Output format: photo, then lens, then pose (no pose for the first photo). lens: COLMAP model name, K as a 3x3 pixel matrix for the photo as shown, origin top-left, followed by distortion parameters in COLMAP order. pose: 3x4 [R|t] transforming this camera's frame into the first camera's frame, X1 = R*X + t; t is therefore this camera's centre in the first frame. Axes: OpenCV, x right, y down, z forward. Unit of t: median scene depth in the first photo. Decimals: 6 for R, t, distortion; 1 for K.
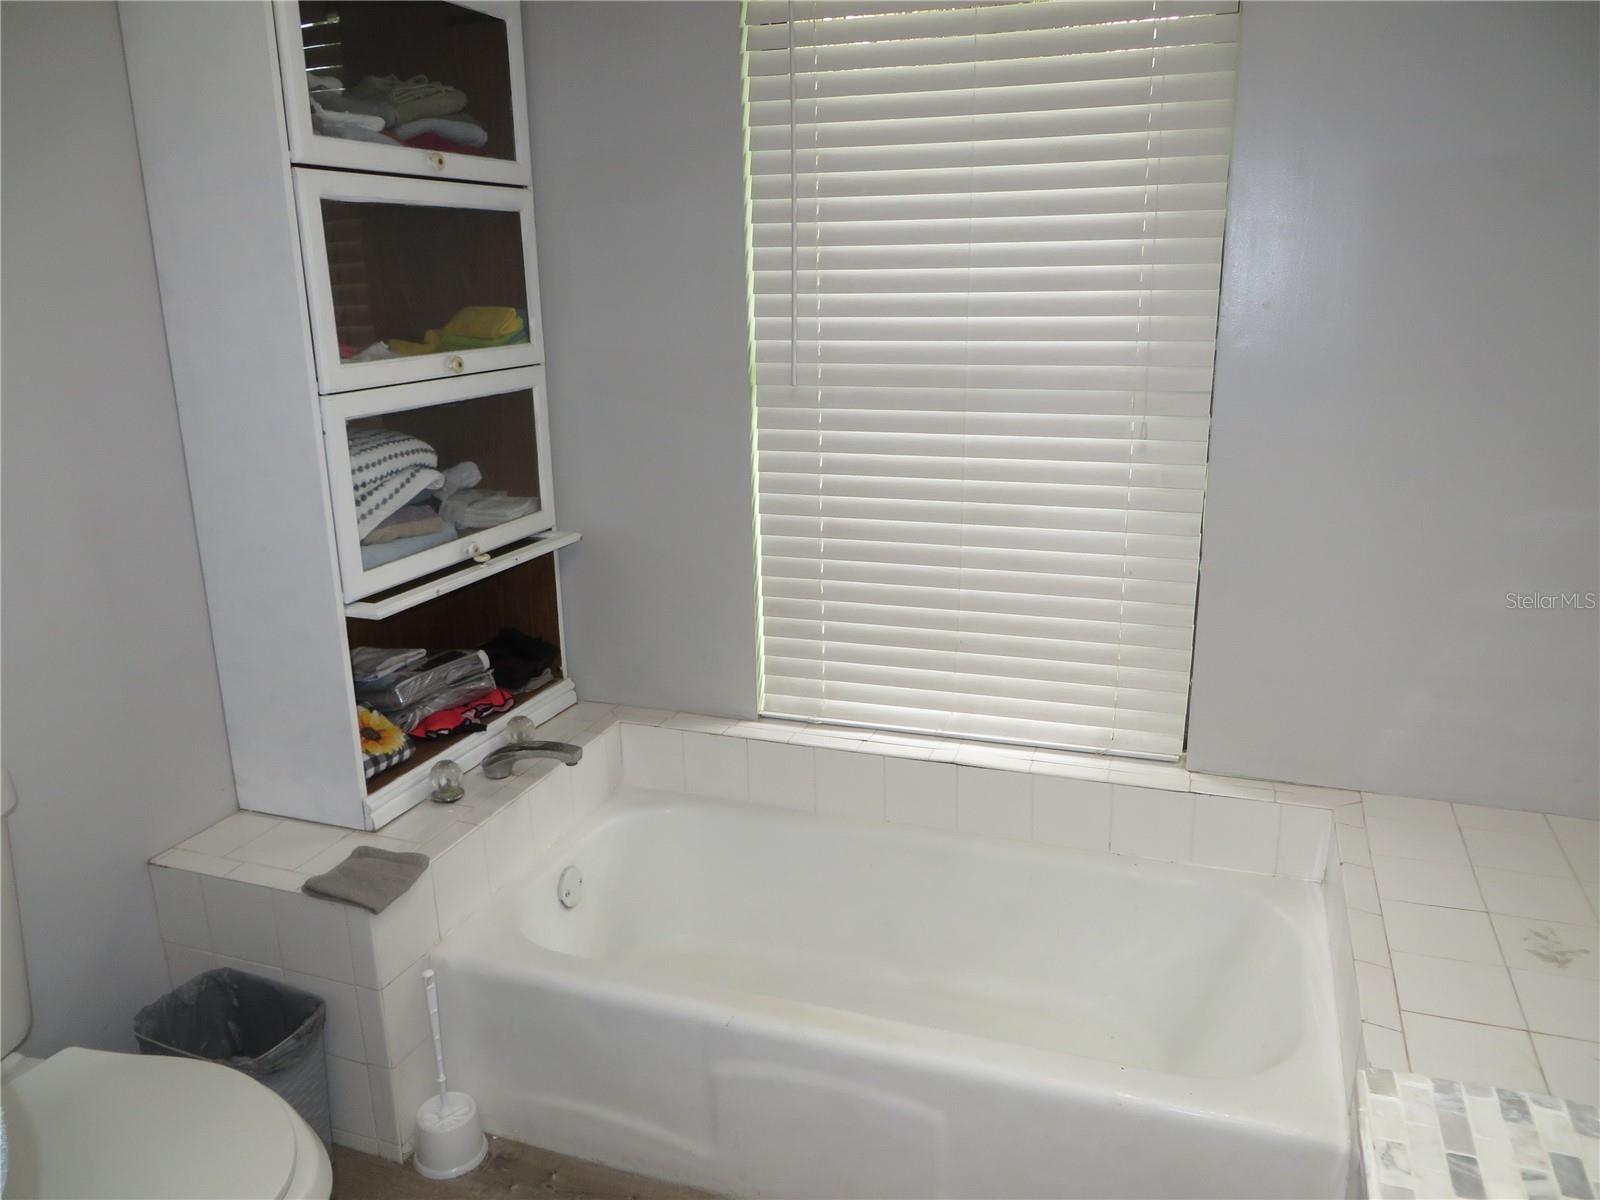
lens RADIAL K [[1215.2, 0, 802.3], [0, 1215.2, 602.9], [0, 0, 1]] dist [-0.008568, -0.006903]
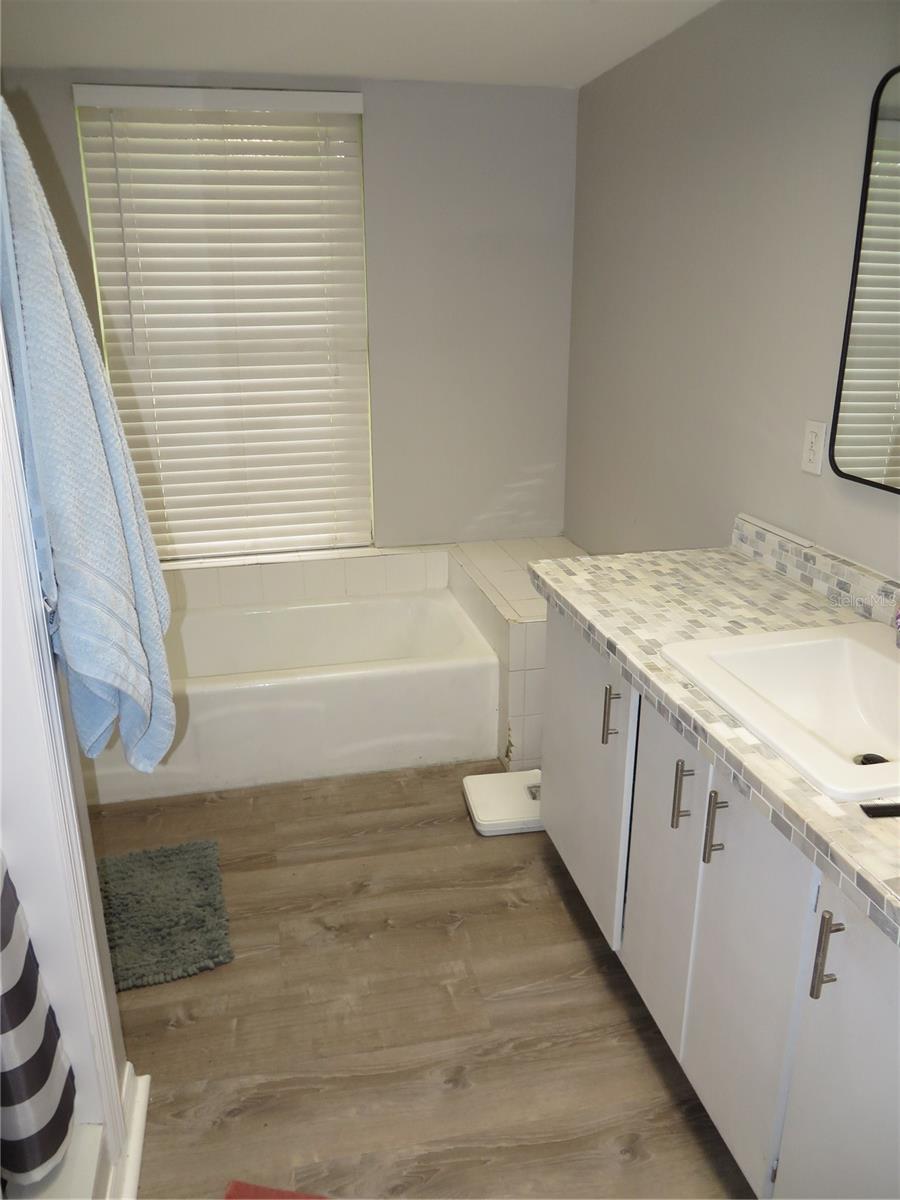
lens RADIAL K [[911.4, 0, 448.7], [0, 911.4, 598.8], [0, 0, 1]] dist [-0.008568, -0.006903]
pose [[0.850672, -0.165257, 0.499047, -0.328948], [0.134484, 0.986126, 0.097311, 0.091766], [-0.508205, -0.015666, 0.861094, -0.322306]]
